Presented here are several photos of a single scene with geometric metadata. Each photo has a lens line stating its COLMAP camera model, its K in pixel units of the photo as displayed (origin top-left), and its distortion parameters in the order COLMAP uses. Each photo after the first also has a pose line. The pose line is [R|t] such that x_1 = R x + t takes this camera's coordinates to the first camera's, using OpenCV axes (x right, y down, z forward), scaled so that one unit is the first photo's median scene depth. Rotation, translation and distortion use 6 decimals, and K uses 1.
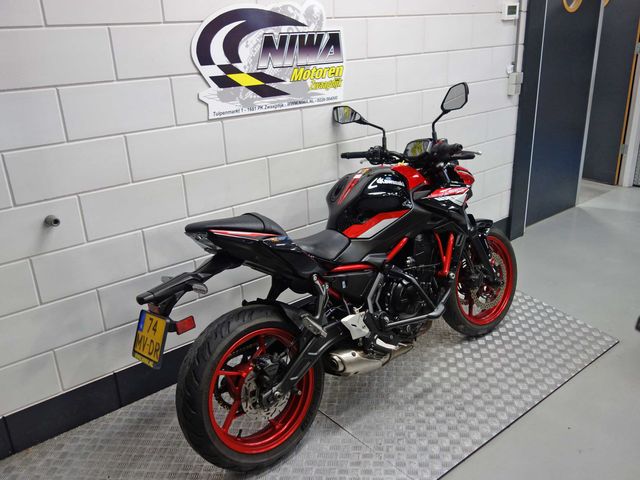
lens RADIAL K [[549.9, 0, 324.7], [0, 549.9, 240.7], [0, 0, 1]] dist [-0.000062, 0.006734]
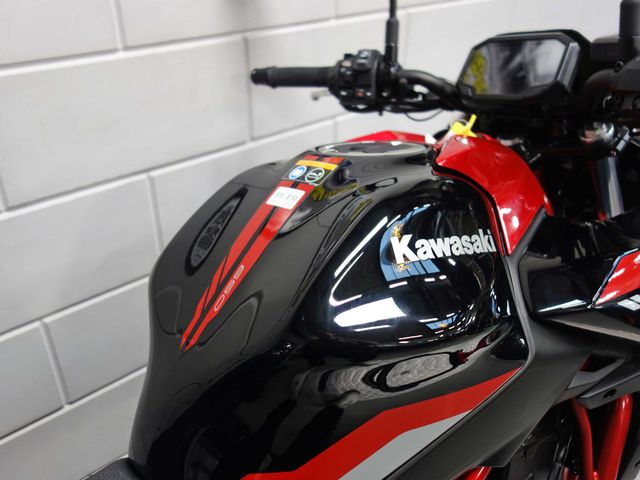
lens RADIAL K [[549.9, 0, 319.5], [0, 549.9, 241.3], [0, 0, 1]] dist [-0.000062, 0.006734]
pose [[0.998158, 0.017536, 0.058073, 0.054413], [-0.027975, 0.982499, 0.184157, -0.125323], [-0.053827, -0.185442, 0.981180, 0.692135]]
